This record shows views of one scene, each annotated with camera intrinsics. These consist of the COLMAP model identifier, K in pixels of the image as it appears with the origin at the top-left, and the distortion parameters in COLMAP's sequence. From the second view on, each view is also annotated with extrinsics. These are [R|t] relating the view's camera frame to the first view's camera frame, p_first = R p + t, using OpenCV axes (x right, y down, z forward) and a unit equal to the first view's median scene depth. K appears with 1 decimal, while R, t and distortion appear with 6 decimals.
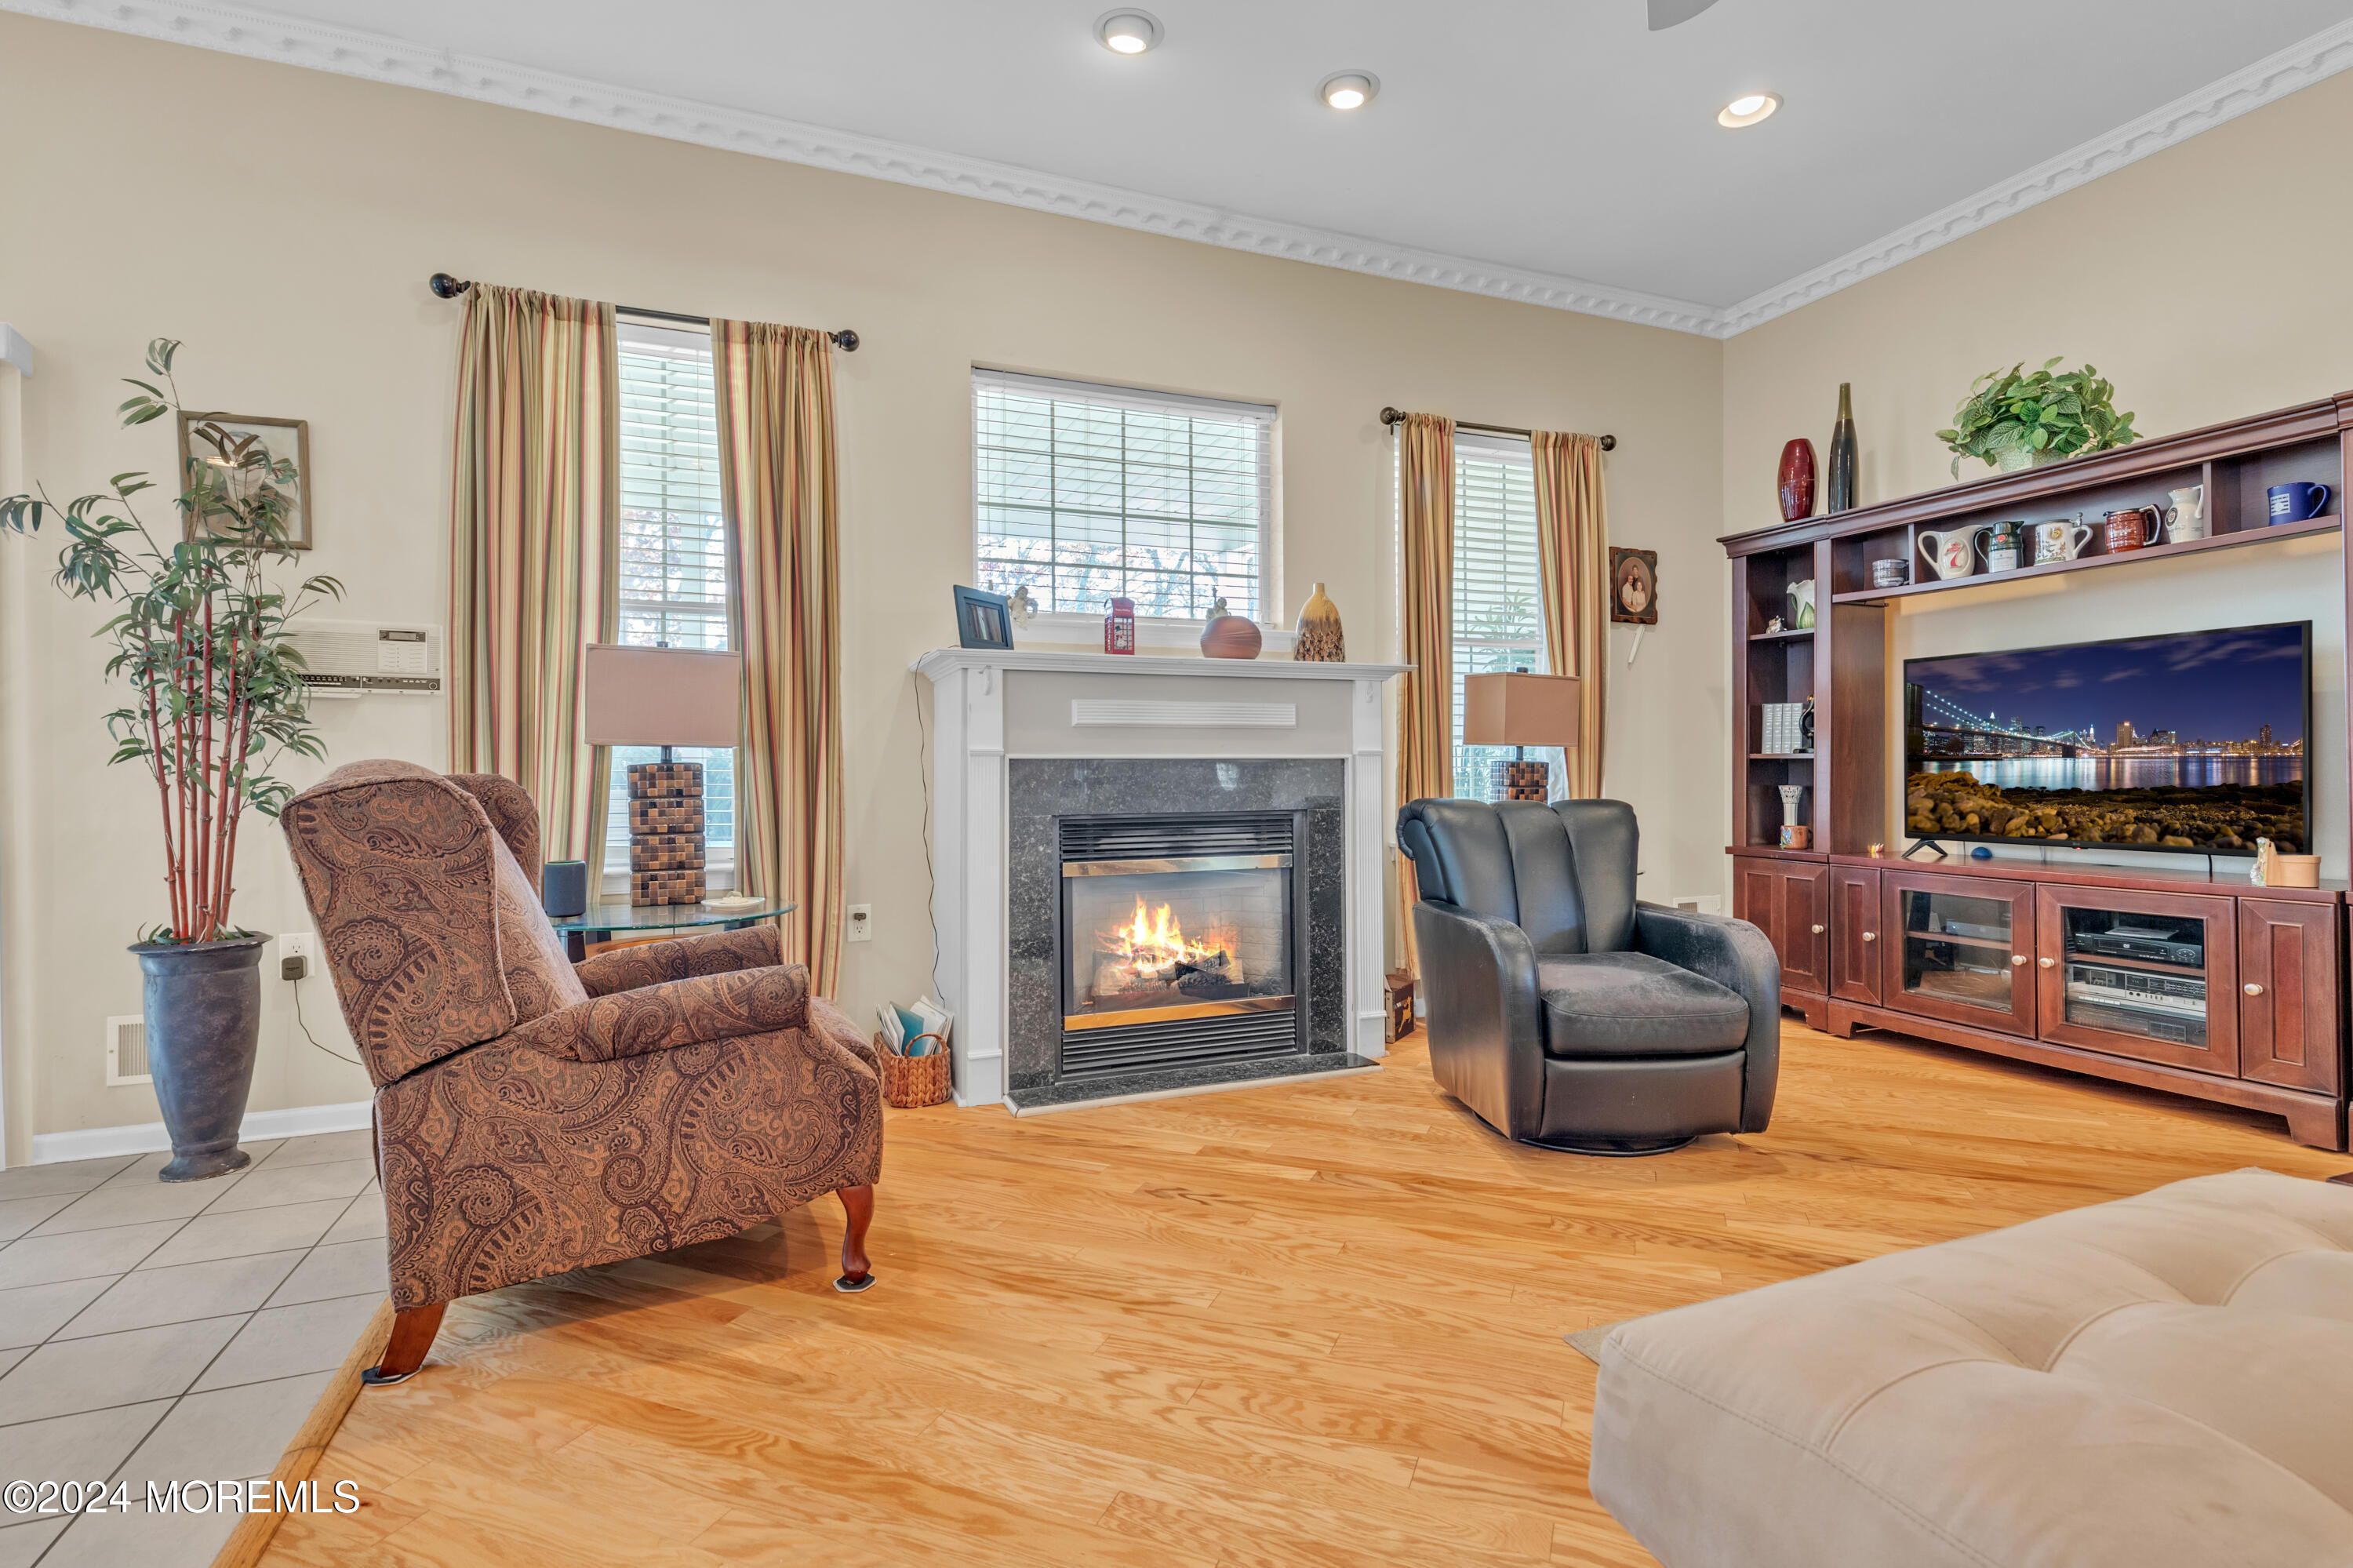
lens RADIAL K [[1103.5, 0, 1175.3], [0, 1103.5, 770.4], [0, 0, 1]] dist [0.009675, -0.003323]
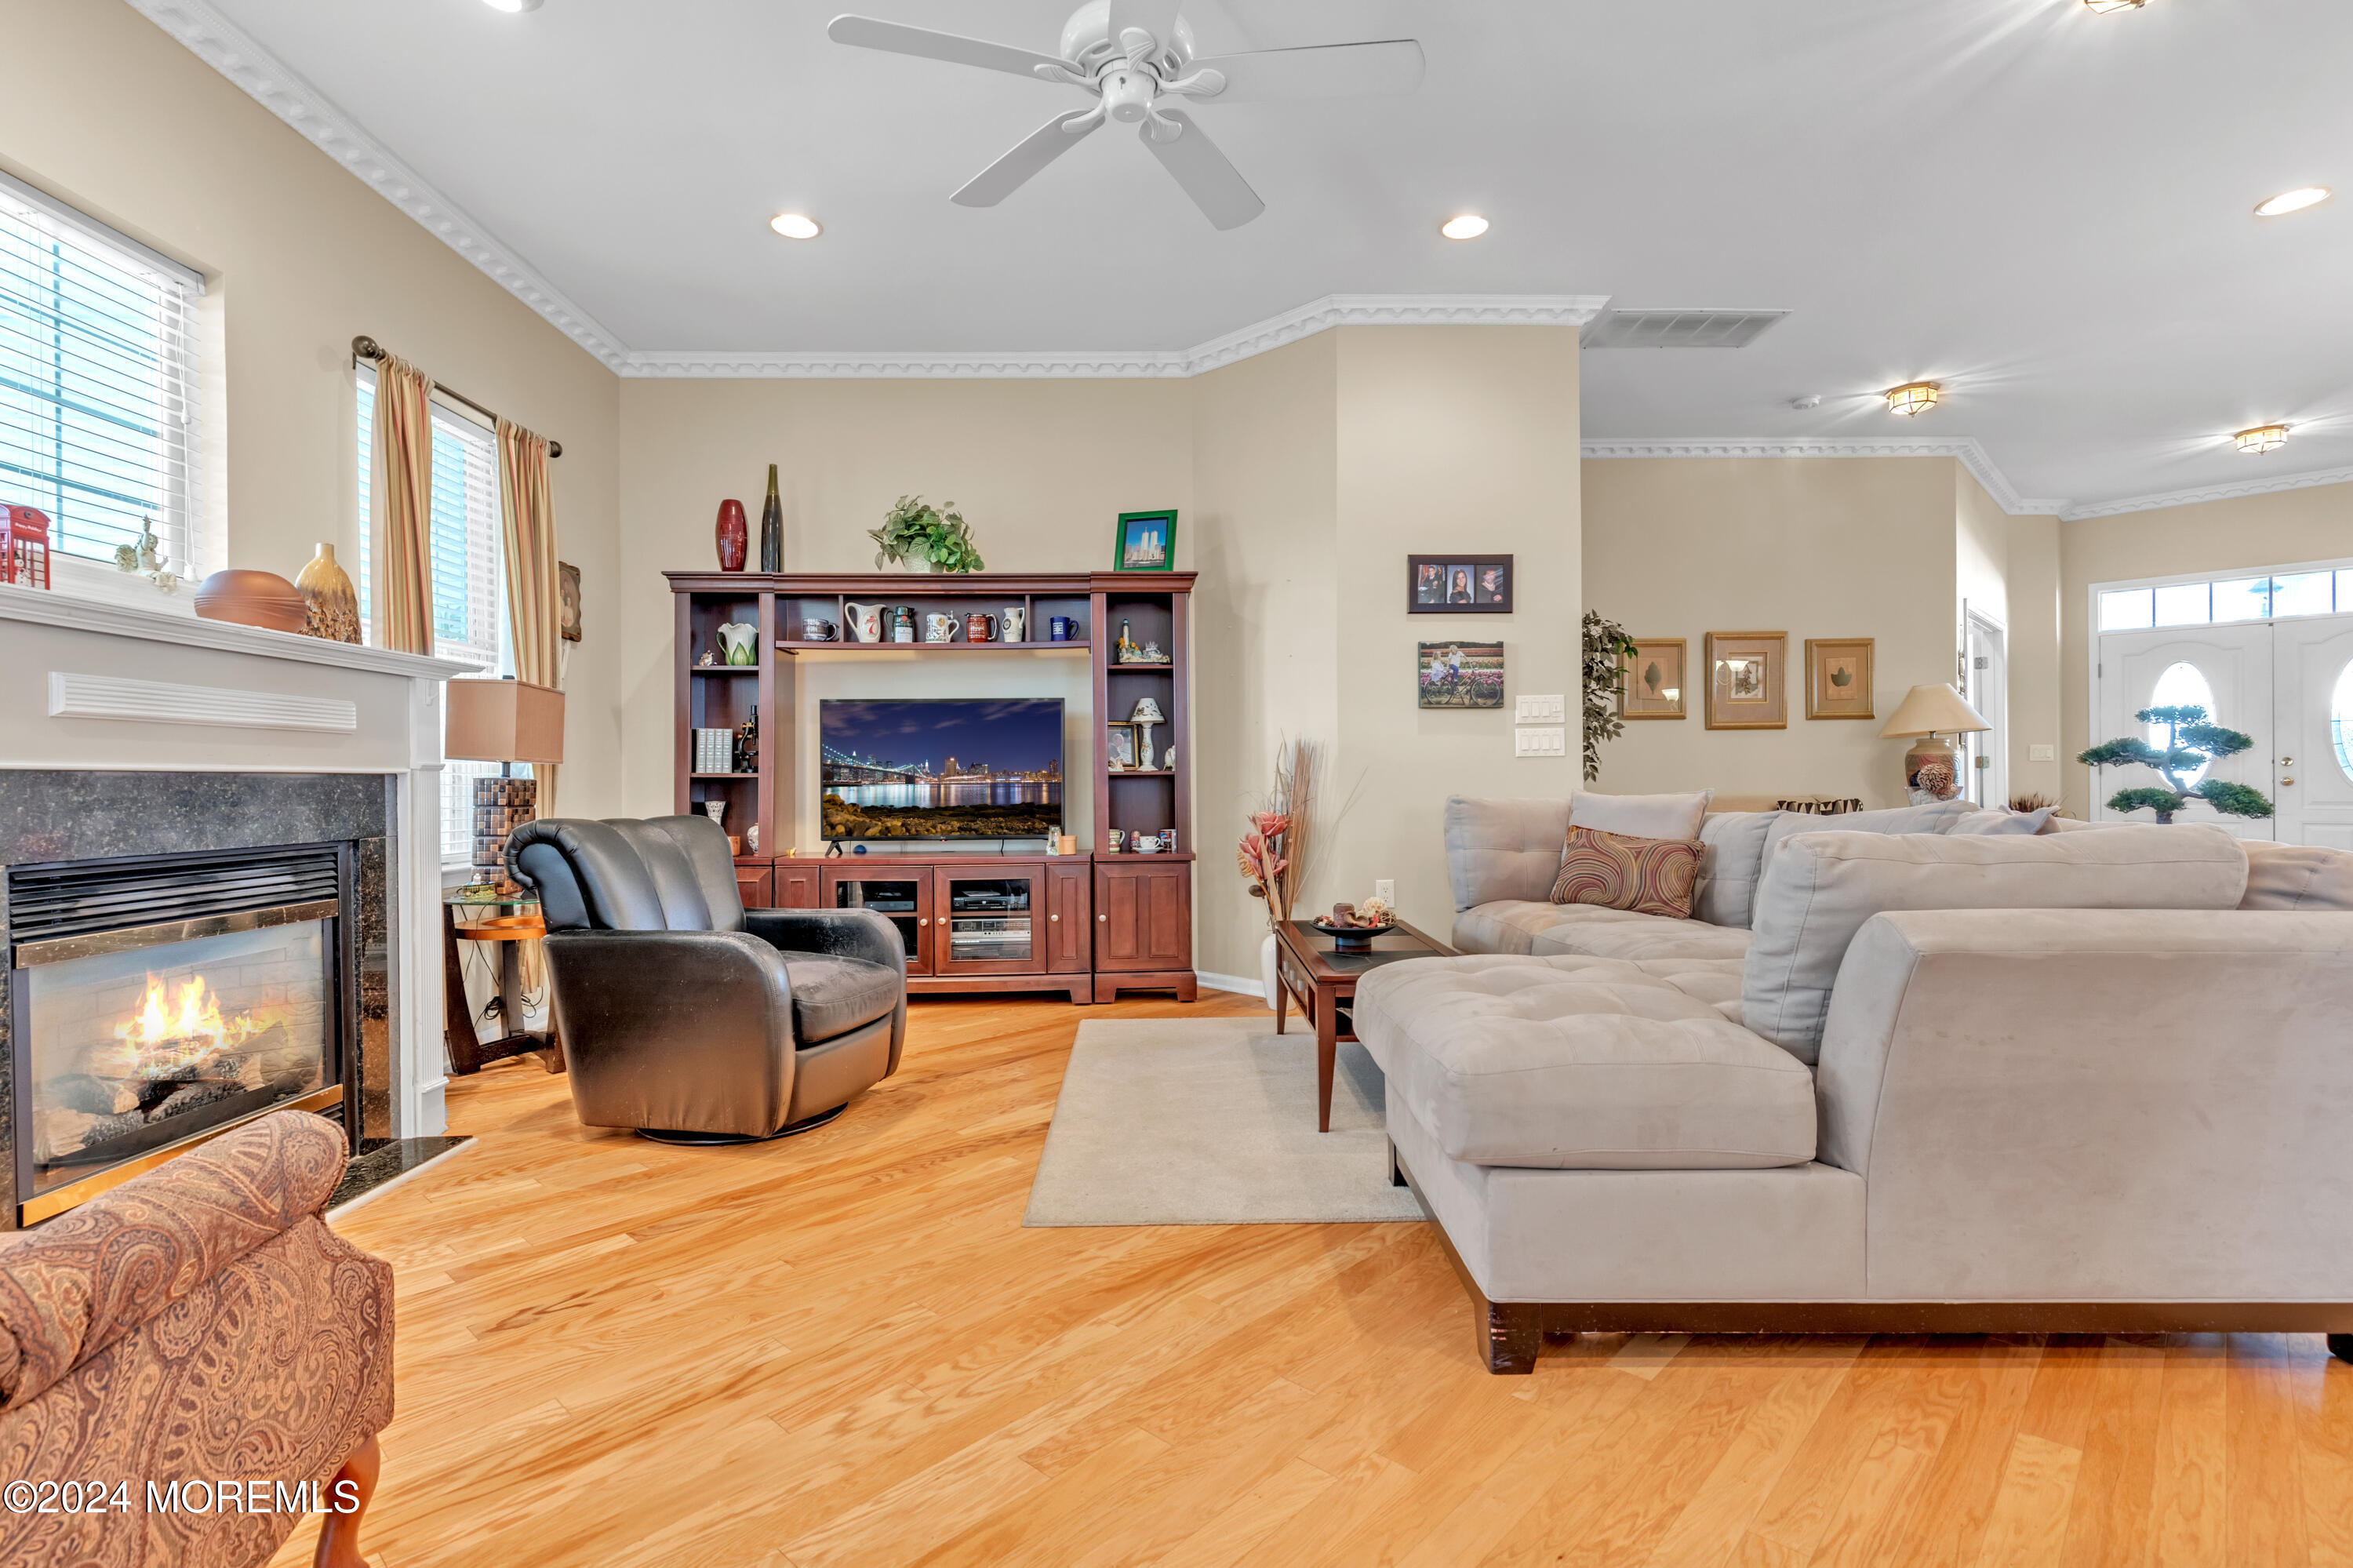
lens RADIAL K [[1103.5, 0, 1167.9], [0, 1103.5, 789.5], [0, 0, 1]] dist [0.009675, -0.003323]
pose [[0.359165, -0.002905, 0.933270, -0.461716], [0.005612, 0.999984, 0.000953, 0.003592], [-0.933257, 0.004895, 0.359175, 0.222940]]
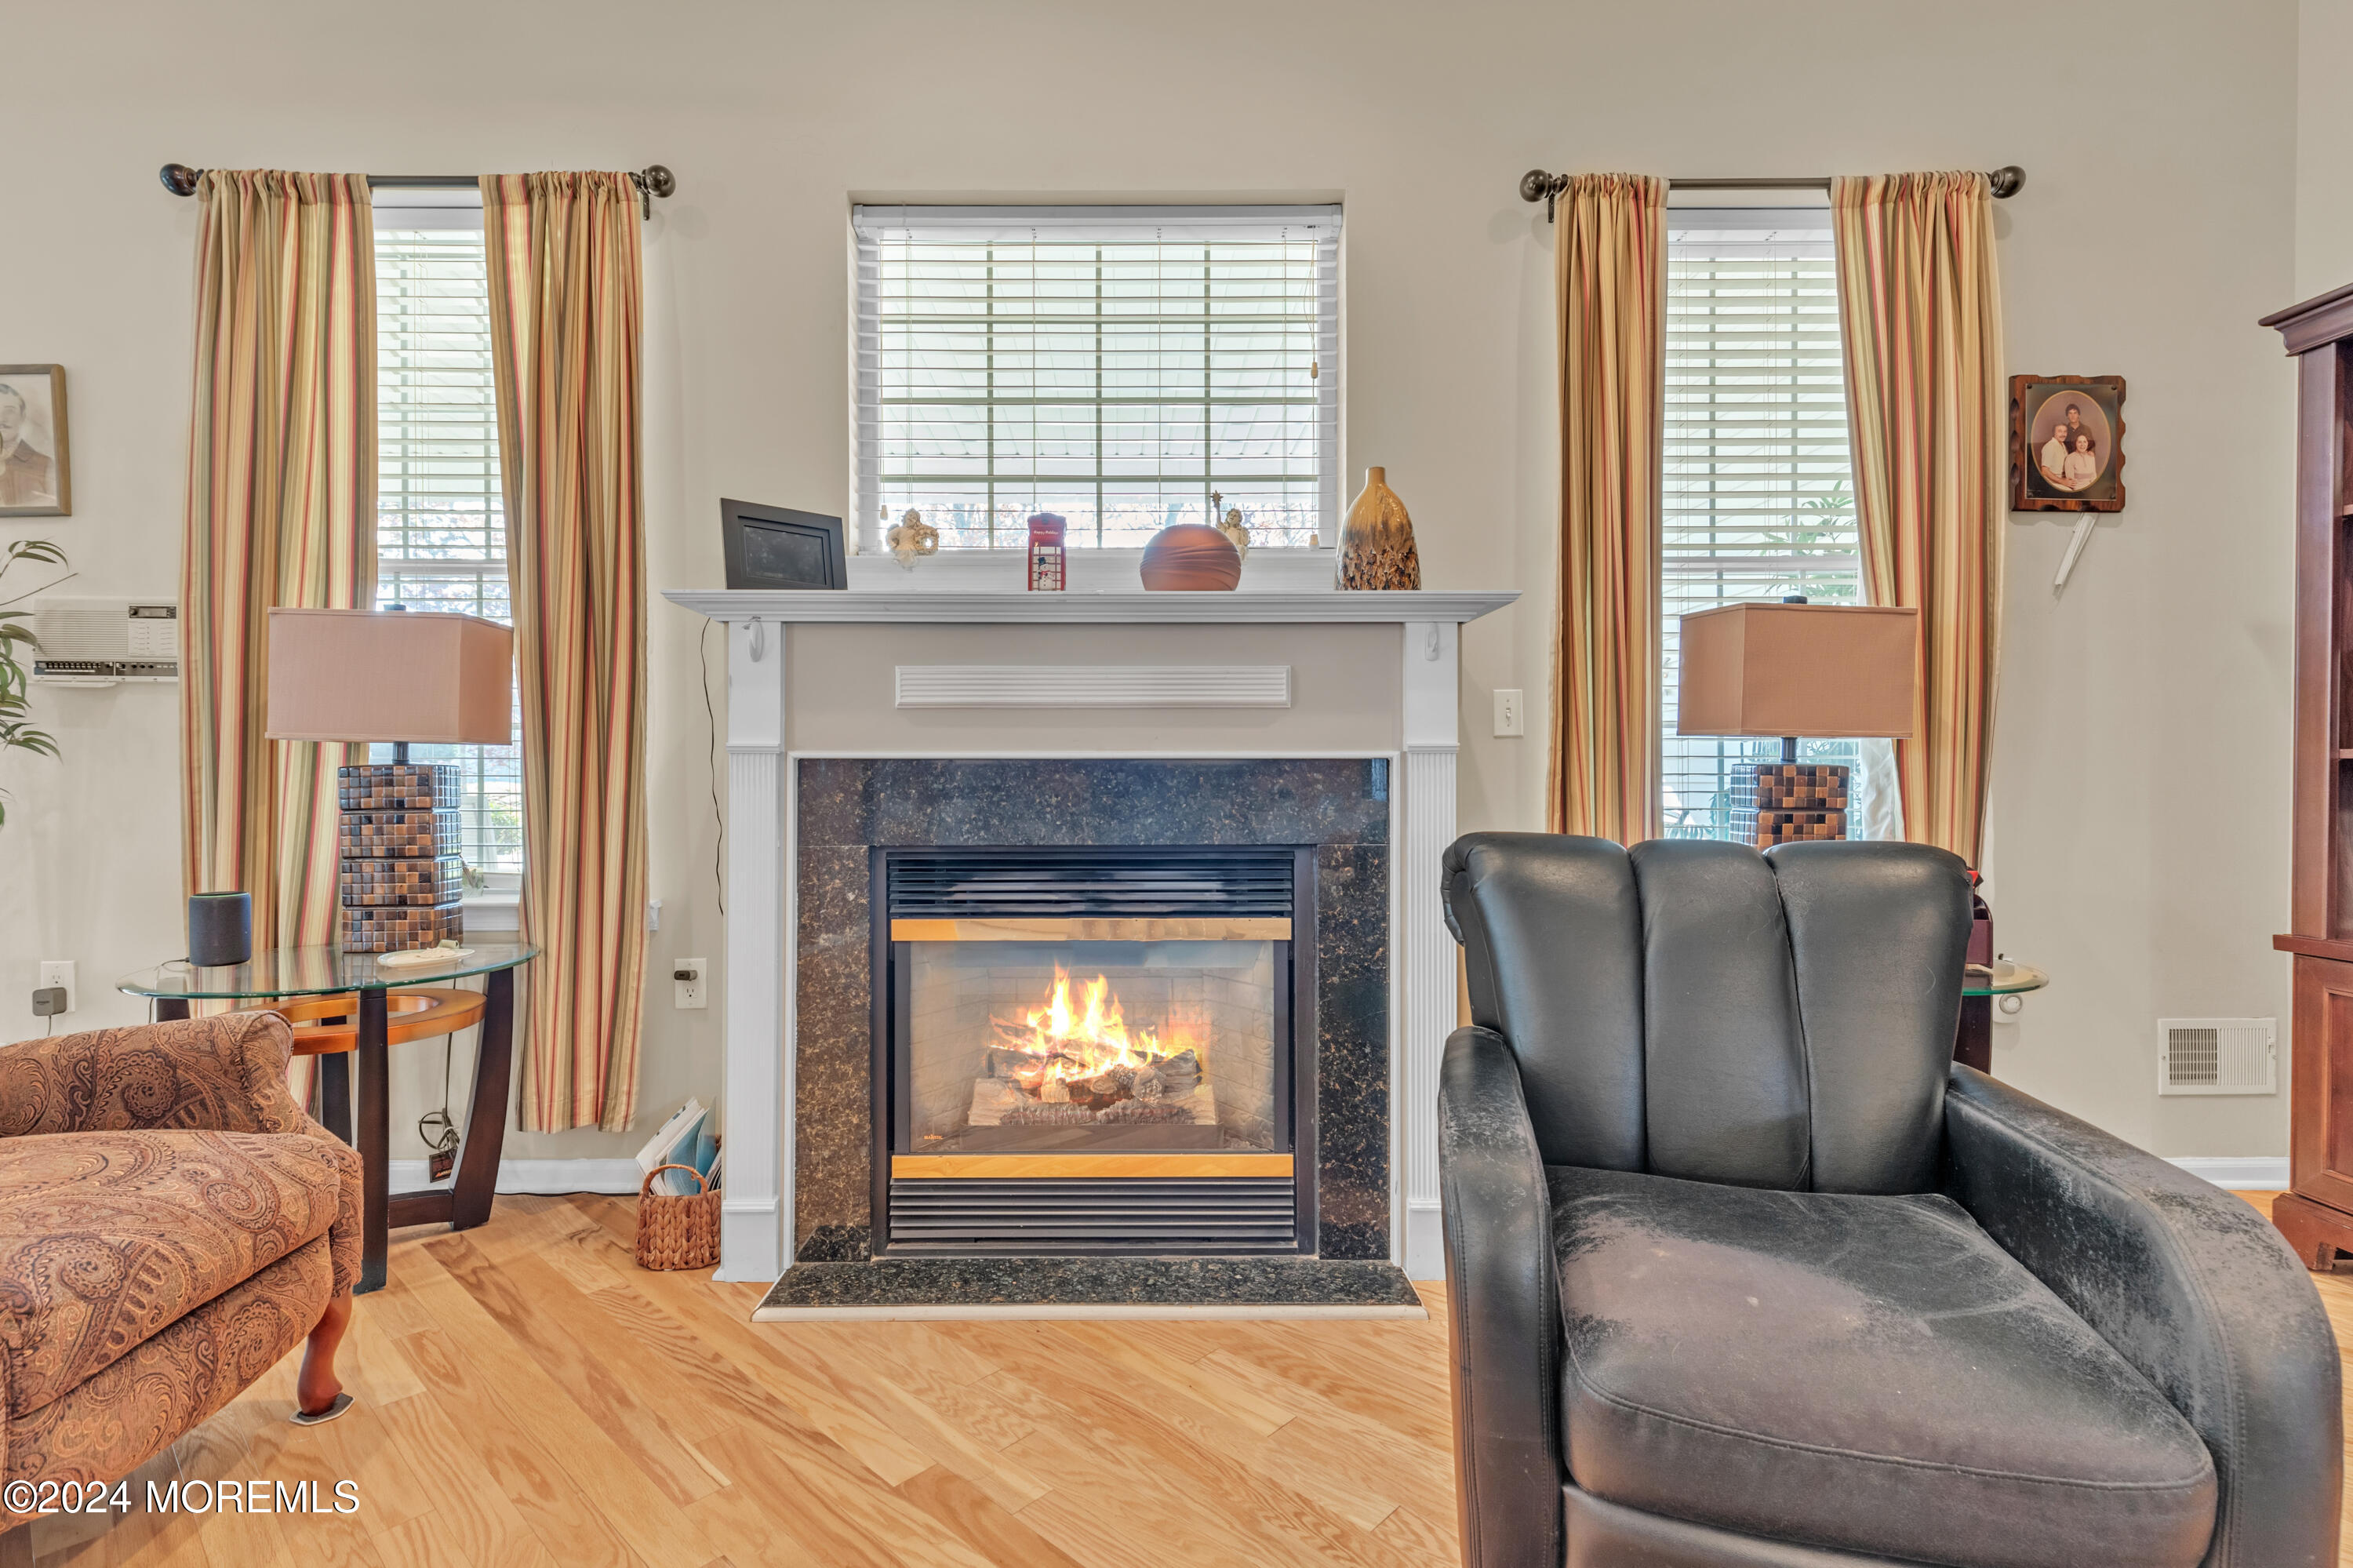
lens RADIAL K [[1103.5, 0, 1130.2], [0, 1103.5, 786.7], [0, 0, 1]] dist [0.009675, -0.003323]
pose [[0.927926, 0.007570, -0.372688, 0.285040], [-0.004738, 0.999953, 0.008514, -0.000282], [0.372735, -0.006135, 0.927918, 0.476599]]
